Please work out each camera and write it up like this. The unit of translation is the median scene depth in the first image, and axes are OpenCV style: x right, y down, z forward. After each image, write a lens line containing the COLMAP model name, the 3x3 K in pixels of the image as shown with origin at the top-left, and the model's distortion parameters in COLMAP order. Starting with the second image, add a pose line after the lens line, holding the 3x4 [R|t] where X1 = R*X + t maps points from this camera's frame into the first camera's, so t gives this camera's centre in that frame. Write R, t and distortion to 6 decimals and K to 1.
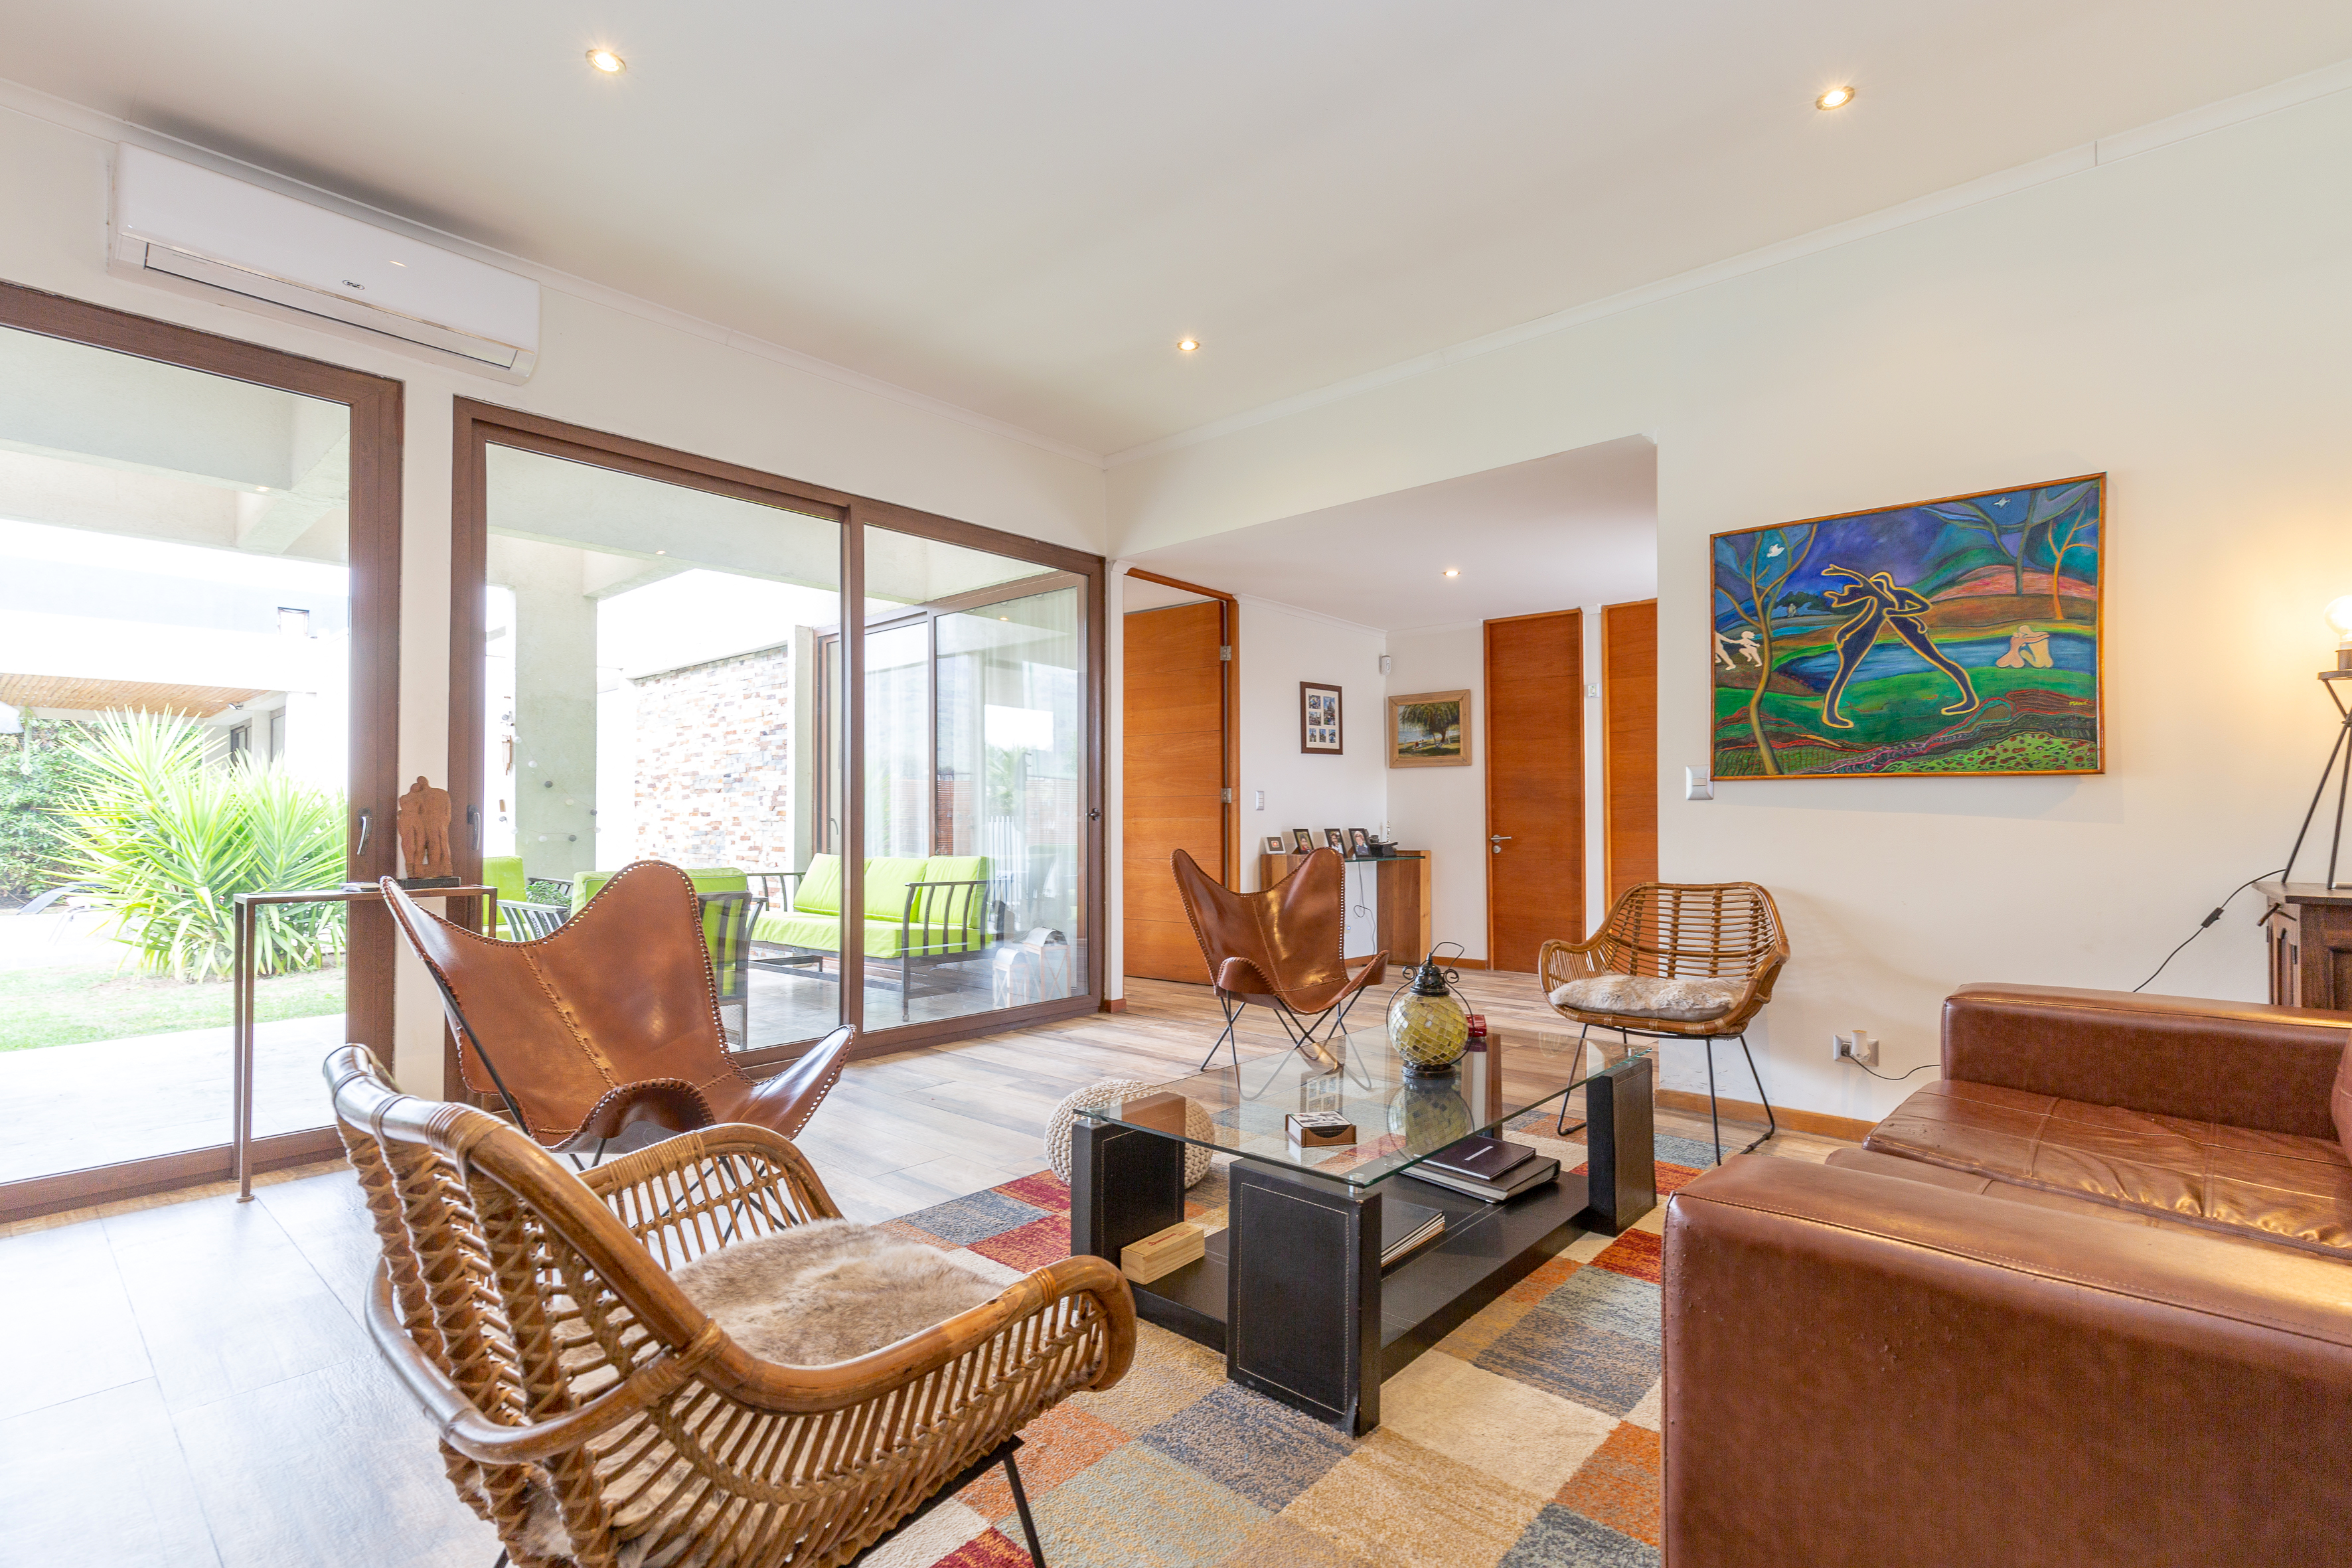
lens RADIAL K [[1085.9, 0, 1181.7], [0, 1085.9, 815.1], [0, 0, 1]] dist [-0.000215, -0.000036]
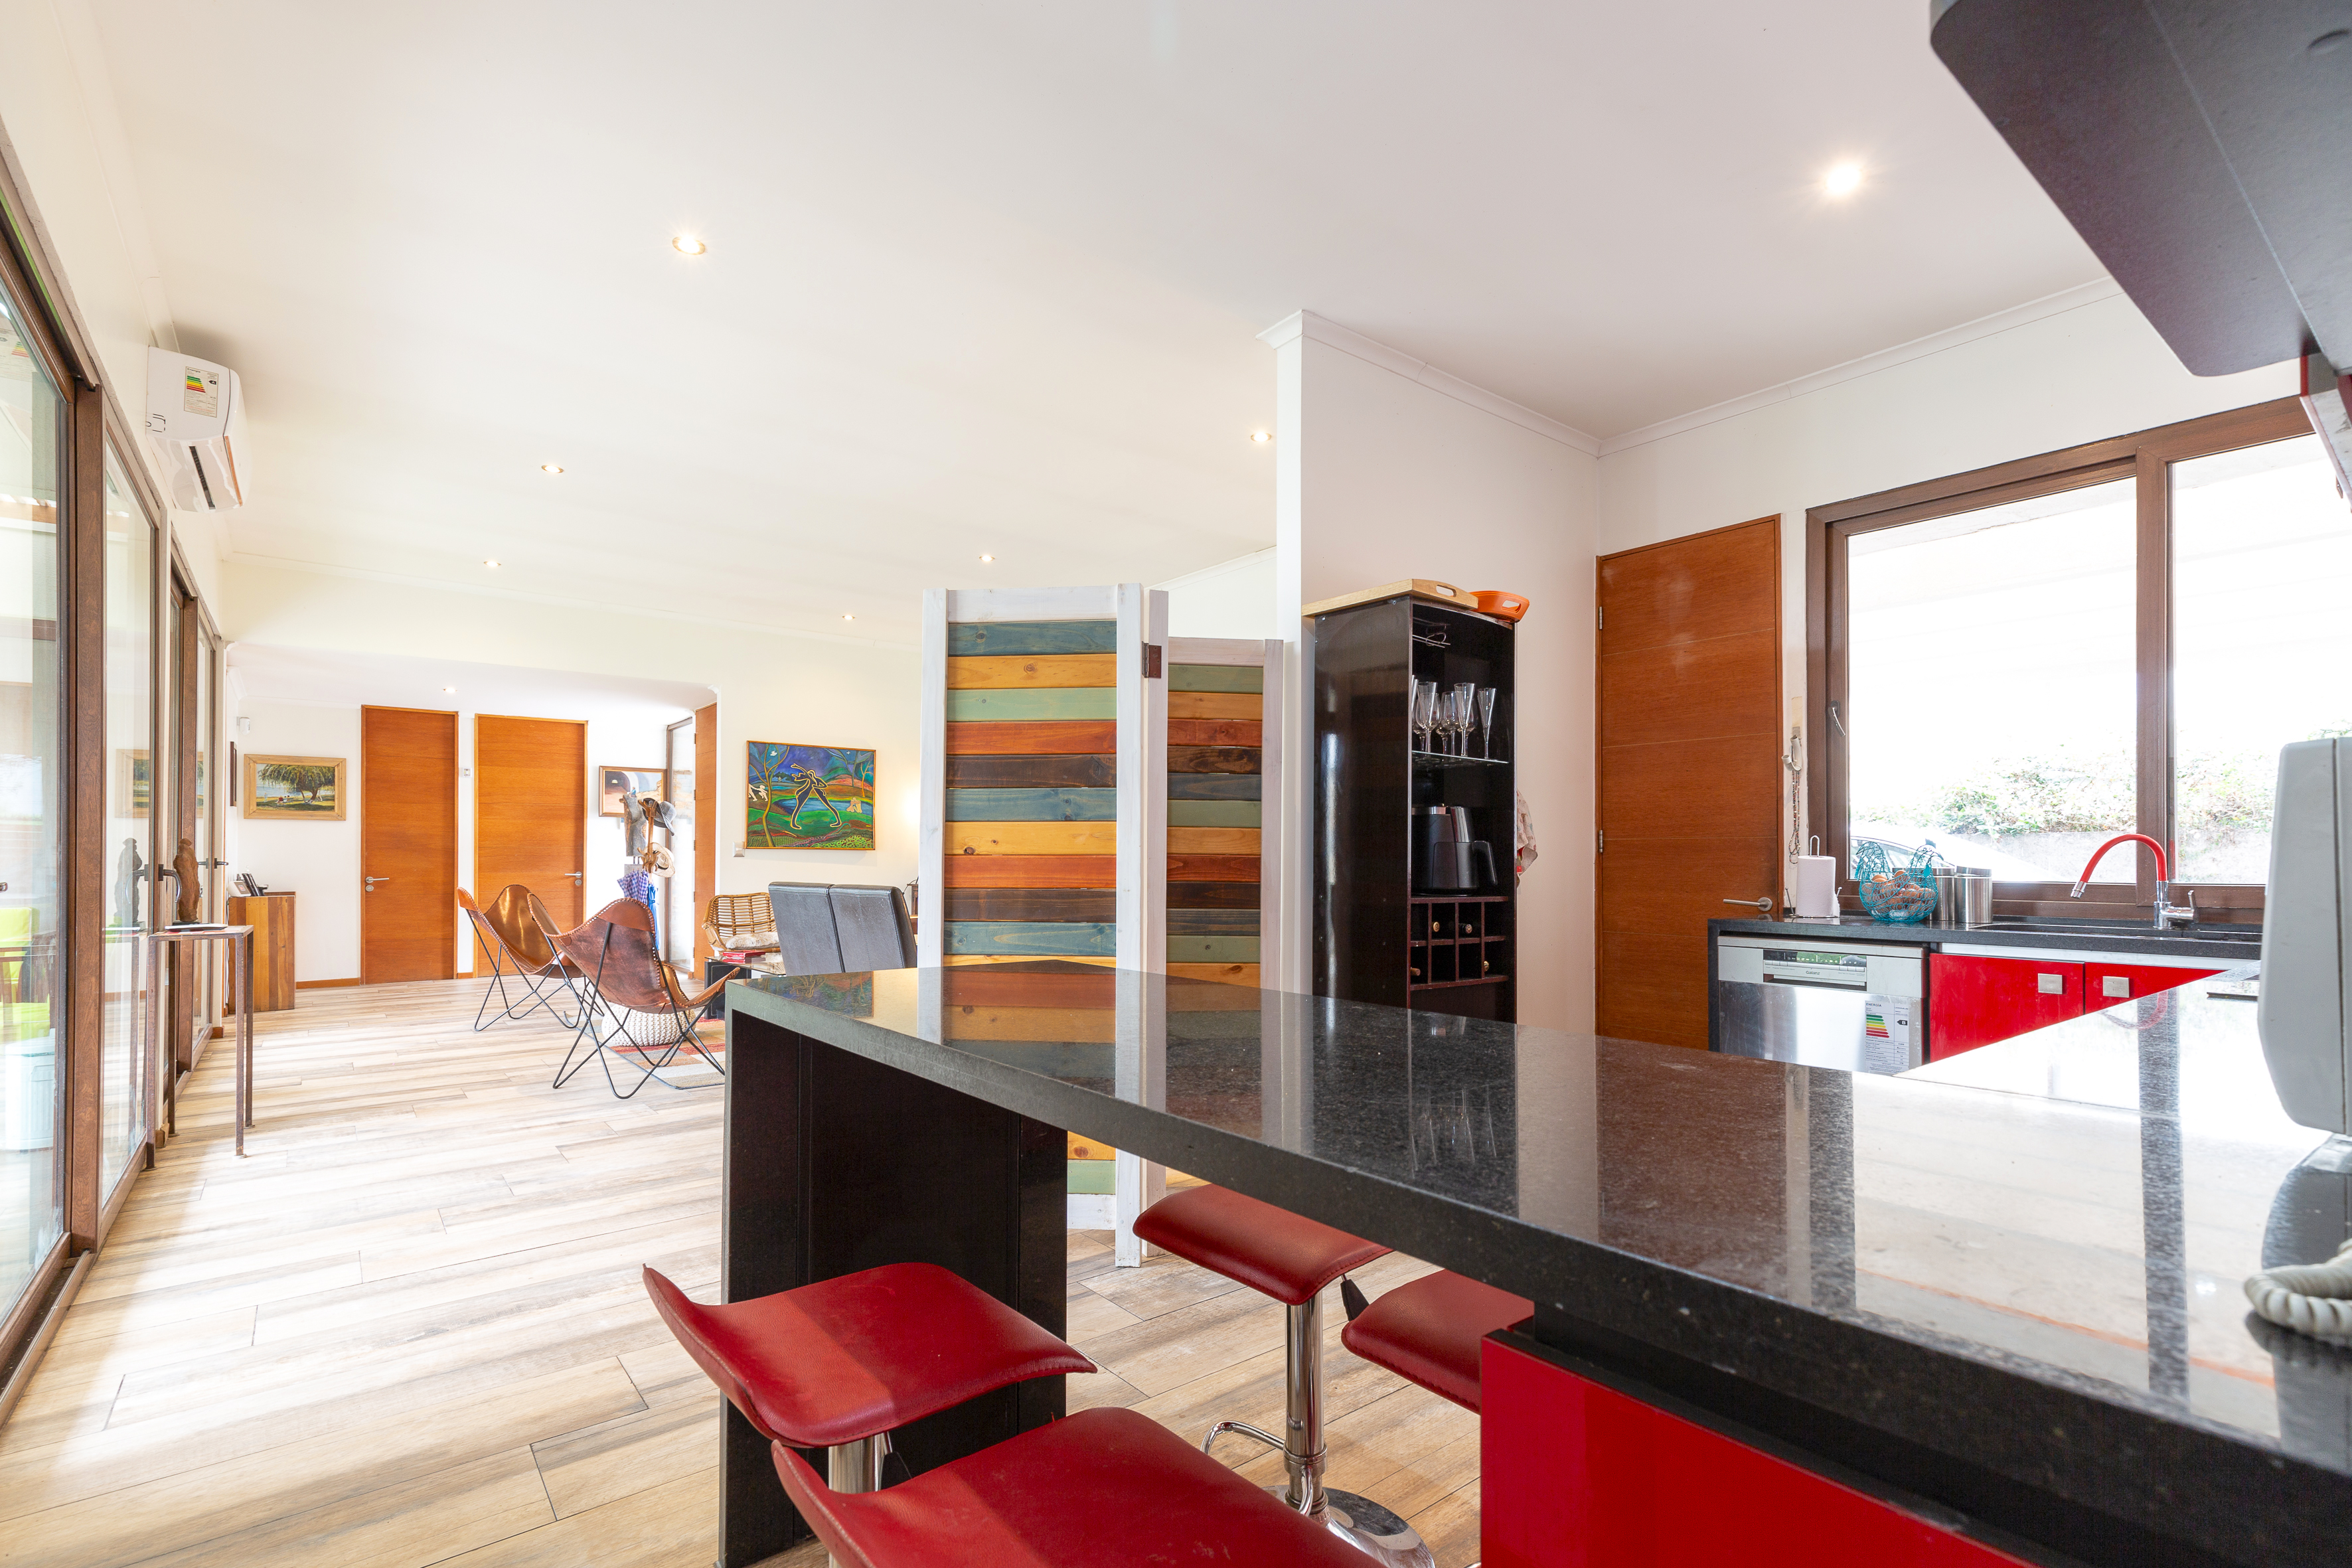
lens RADIAL K [[1107.0, 0, 1218.4], [0, 1107.0, 836.1], [0, 0, 1]] dist [0.003029, 0.000847]
pose [[0.137112, 0.018511, 0.990383, -1.716934], [-0.005276, 0.999825, -0.017957, -0.021931], [-0.990541, -0.002763, 0.137186, -0.305418]]
